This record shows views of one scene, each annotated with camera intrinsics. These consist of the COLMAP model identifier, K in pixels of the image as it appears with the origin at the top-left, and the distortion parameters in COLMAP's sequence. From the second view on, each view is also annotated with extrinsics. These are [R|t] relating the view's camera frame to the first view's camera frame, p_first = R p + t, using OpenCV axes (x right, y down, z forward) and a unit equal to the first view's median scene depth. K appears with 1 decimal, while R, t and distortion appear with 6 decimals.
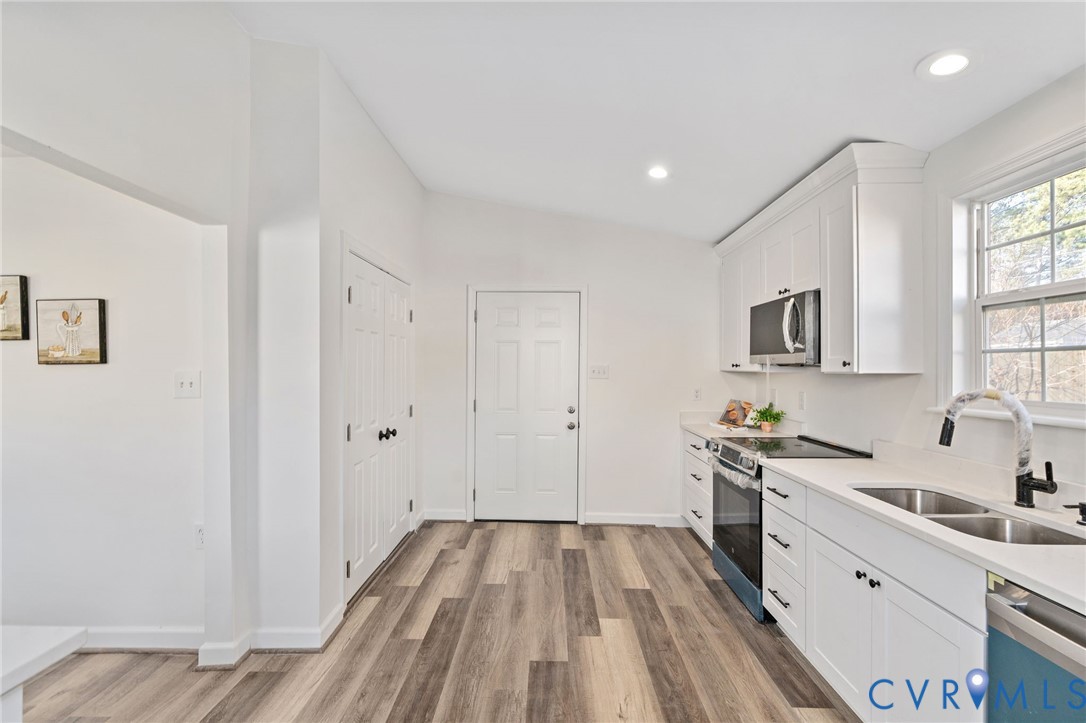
lens RADIAL K [[491.3, 0, 542.7], [0, 491.3, 368.9], [0, 0, 1]] dist [-0.011896, 0.003113]
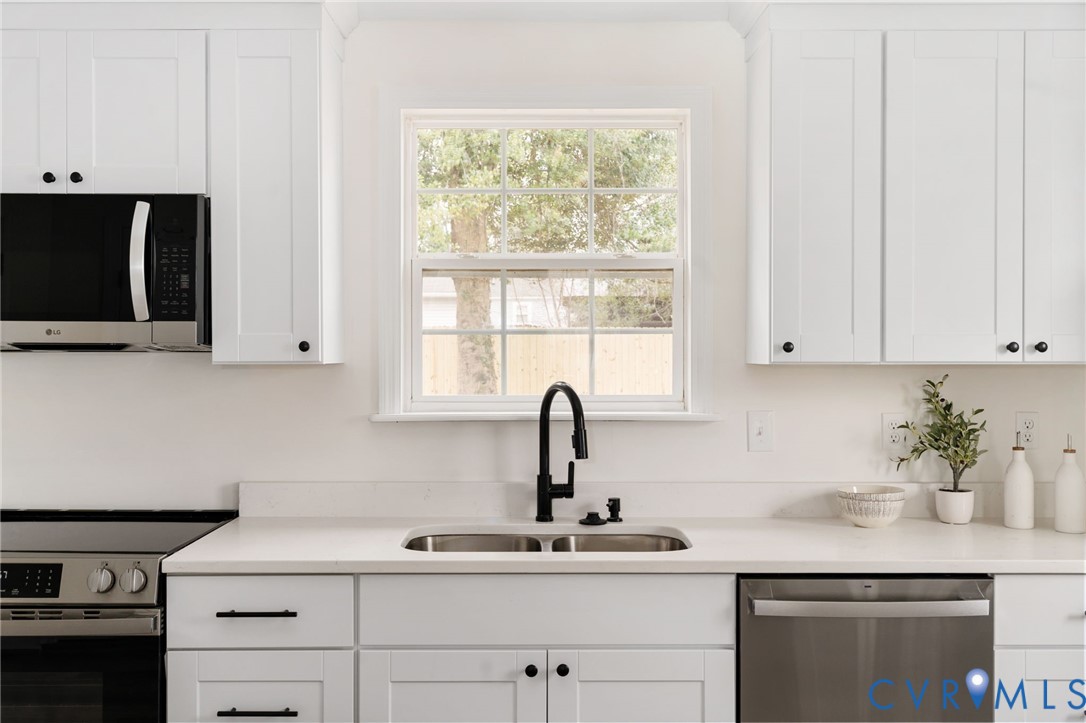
lens RADIAL K [[988.5, 0, 537.1], [0, 988.5, 357.4], [0, 0, 1]] dist [-0.002071, -0.005478]
pose [[-0.024098, -0.001233, 0.999709, -0.626887], [0.001758, 0.999998, 0.001276, 0.001164], [-0.999708, 0.001788, -0.024096, 0.952439]]
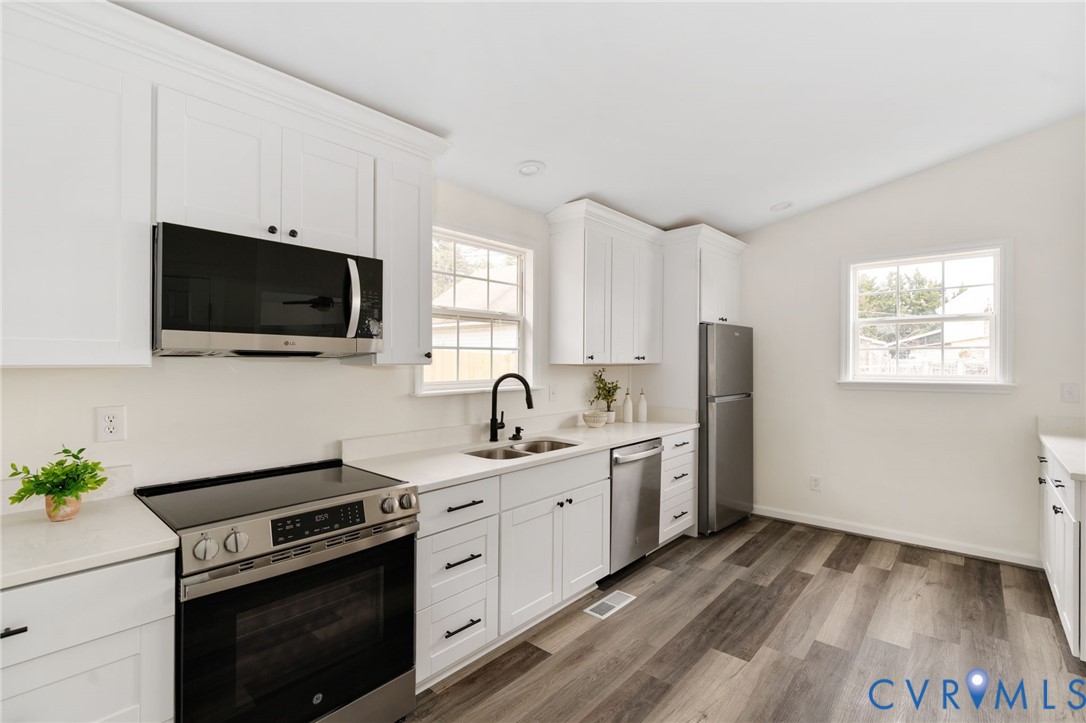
lens RADIAL K [[491.3, 0, 540.5], [0, 491.3, 364.4], [0, 0, 1]] dist [-0.011896, 0.003113]
pose [[-0.757976, -0.010330, 0.652201, -0.225718], [-0.003793, 0.999927, 0.011430, -0.005422], [-0.652272, 0.006190, -0.757960, 1.982509]]
